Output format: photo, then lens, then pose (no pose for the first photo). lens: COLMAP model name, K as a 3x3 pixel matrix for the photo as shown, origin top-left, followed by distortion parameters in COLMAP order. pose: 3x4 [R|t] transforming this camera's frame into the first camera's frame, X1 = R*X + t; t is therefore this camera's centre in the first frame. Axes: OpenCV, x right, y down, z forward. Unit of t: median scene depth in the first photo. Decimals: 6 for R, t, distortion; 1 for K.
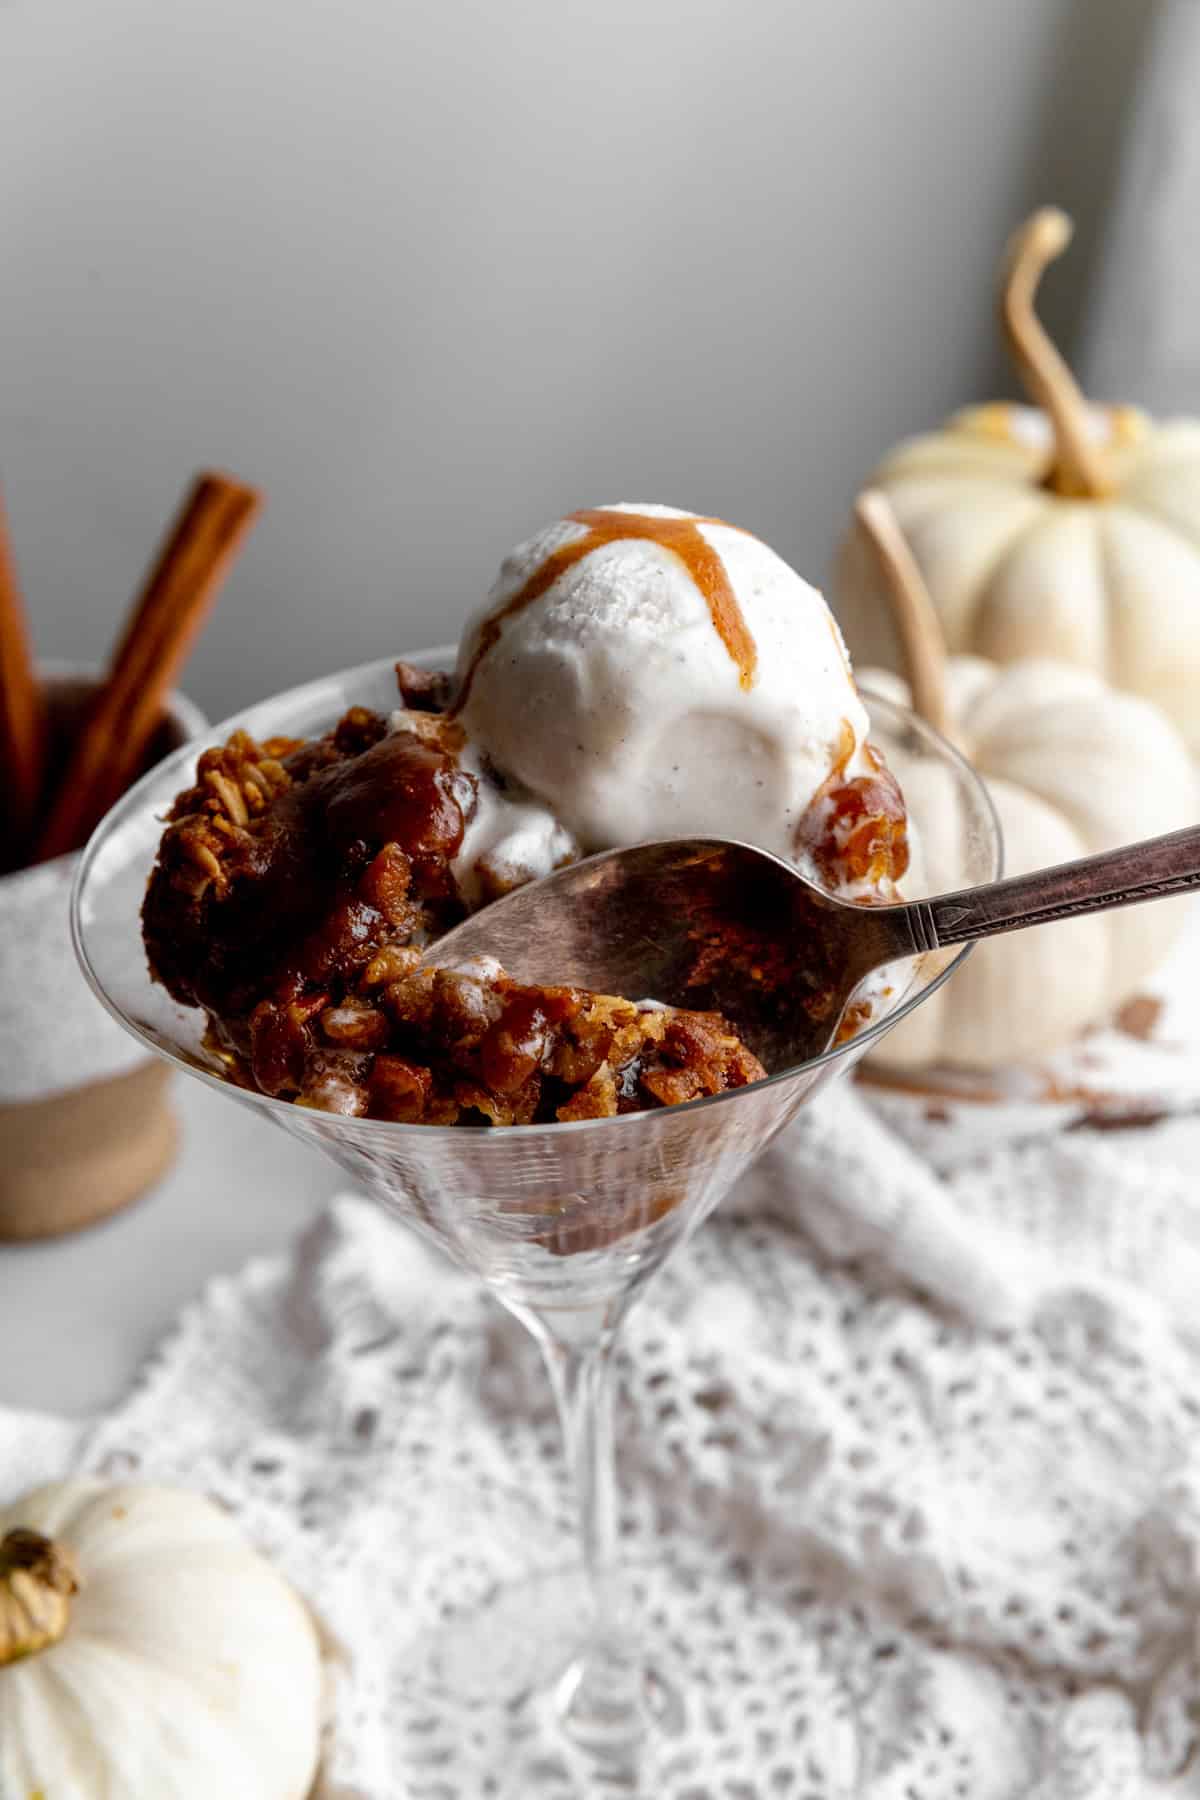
lens RADIAL K [[2860.2, 0, 597.9], [0, 2860.2, 935.1], [0, 0, 1]] dist [0.066657, 0.000000]
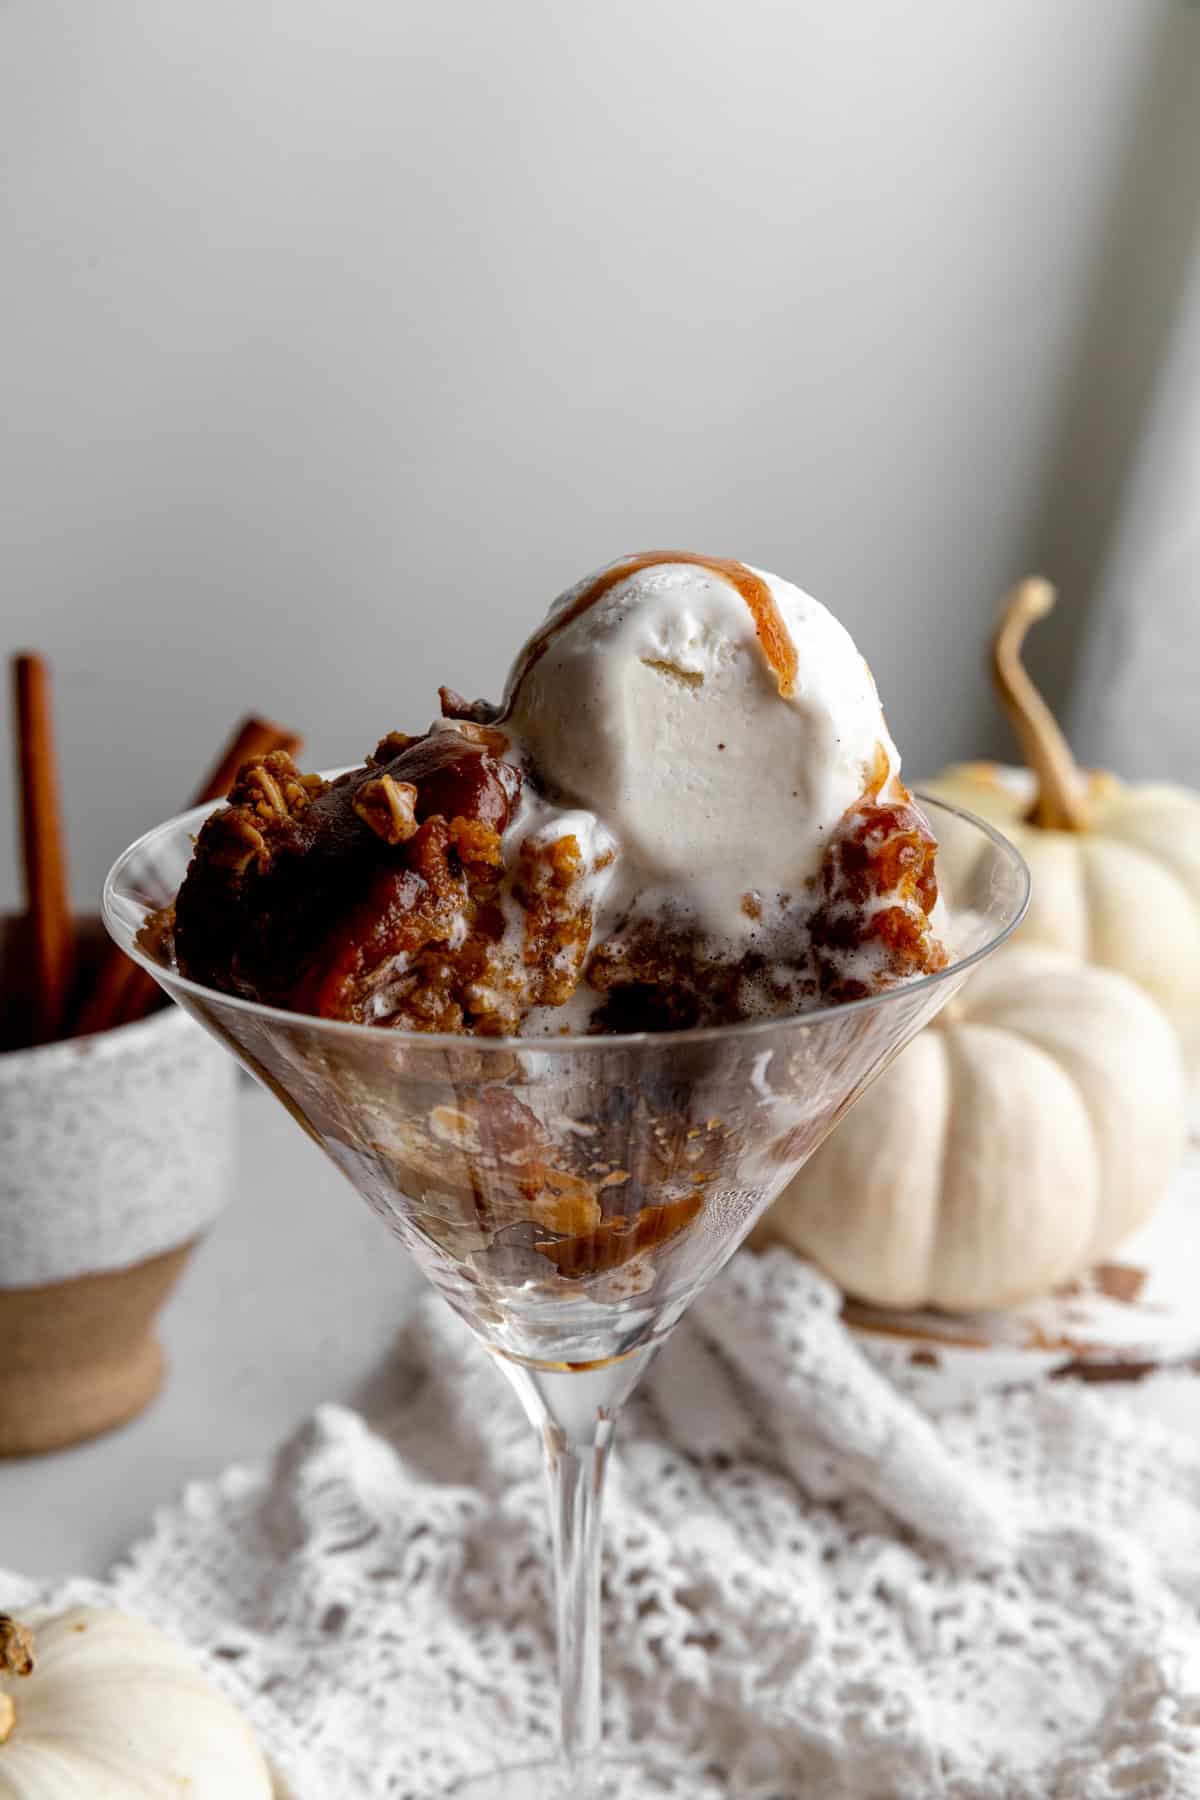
lens RADIAL K [[2642.6, 0, 609.9], [0, 2642.6, 893.1], [0, 0, 1]] dist [0.052750, 0.000000]
pose [[0.998318, 0.057060, 0.010291, -0.011934], [-0.052959, 0.969632, -0.238766, 0.147863], [-0.023603, 0.237820, 0.971023, 0.066970]]
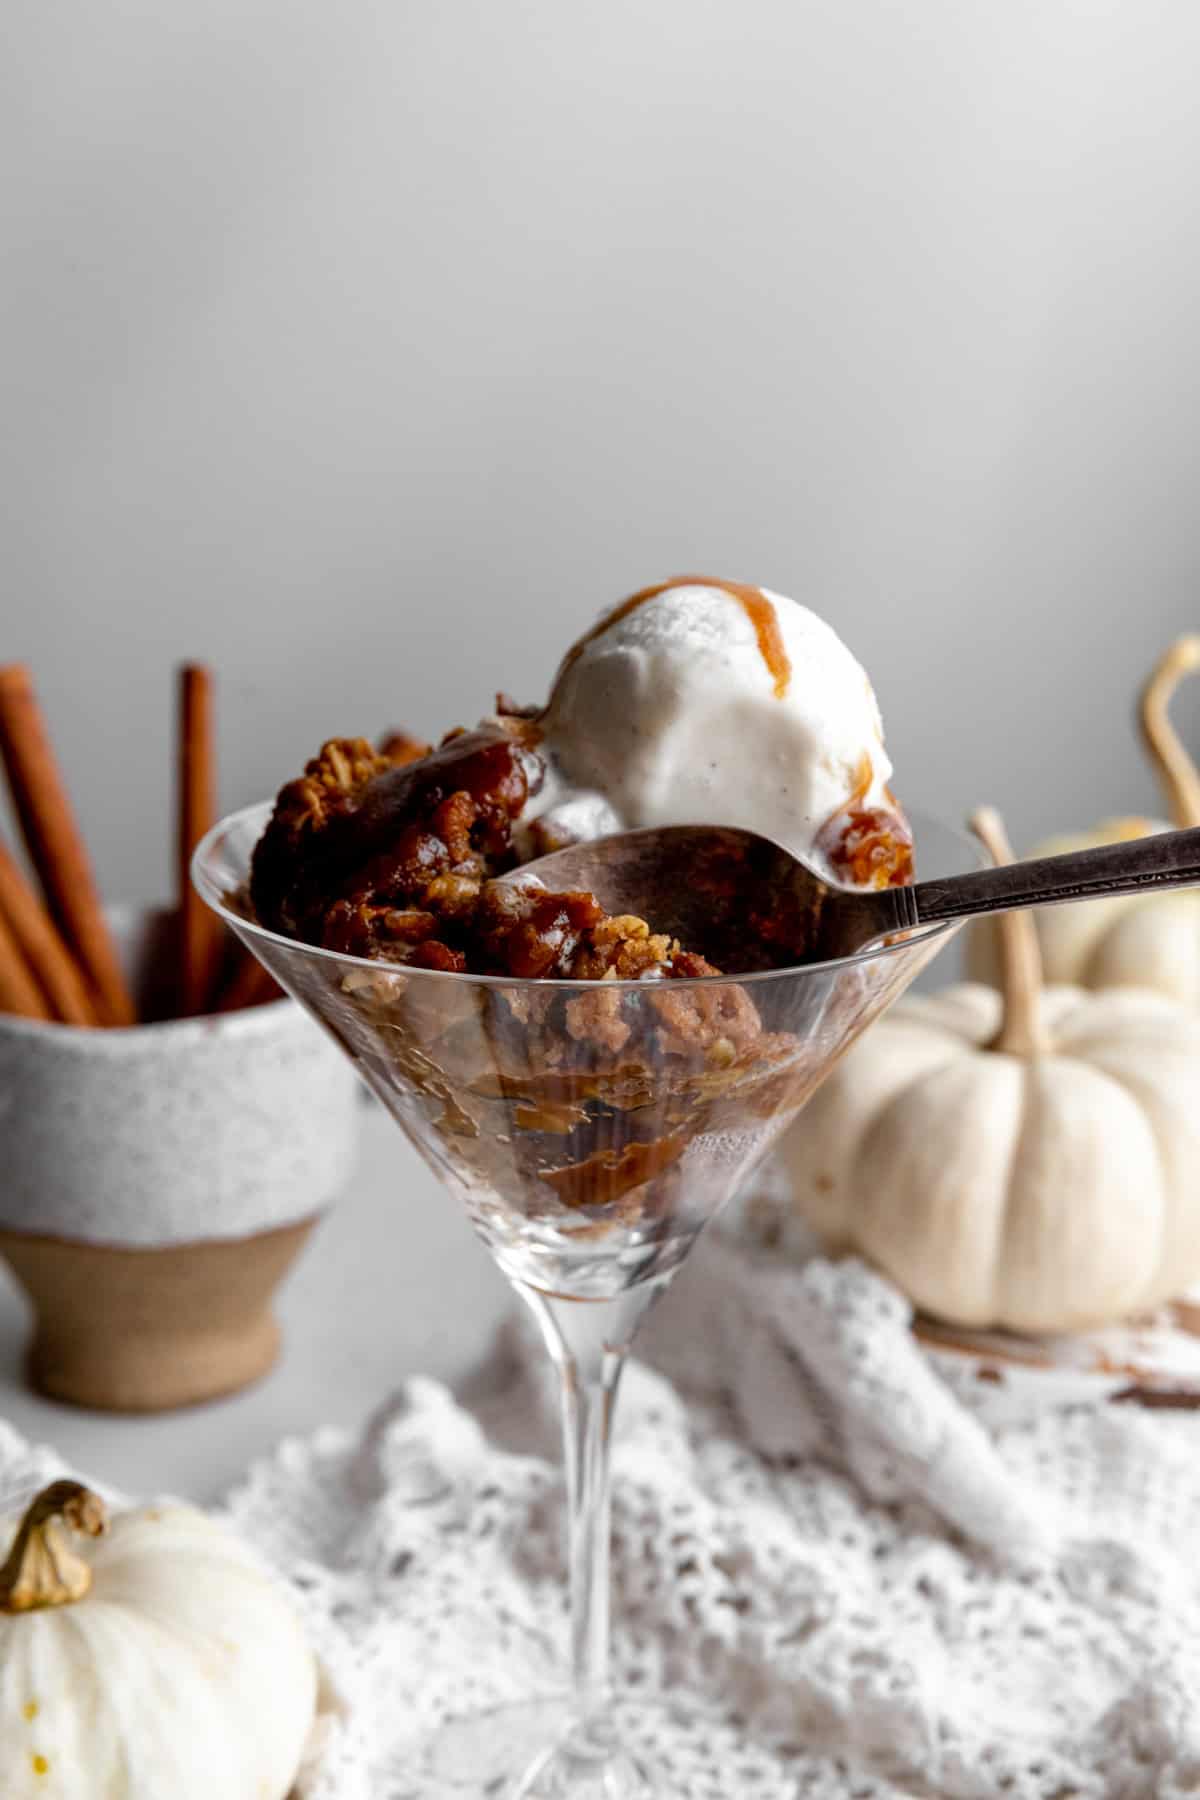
lens RADIAL K [[2982.3, 0, 593.6], [0, 2982.3, 908.1], [0, 0, 1]] dist [0.036675, 0.000000]
pose [[0.988633, 0.108934, -0.103628, 0.077836], [-0.132479, 0.957074, -0.257794, 0.222640], [0.071097, 0.268592, 0.960627, -0.111805]]
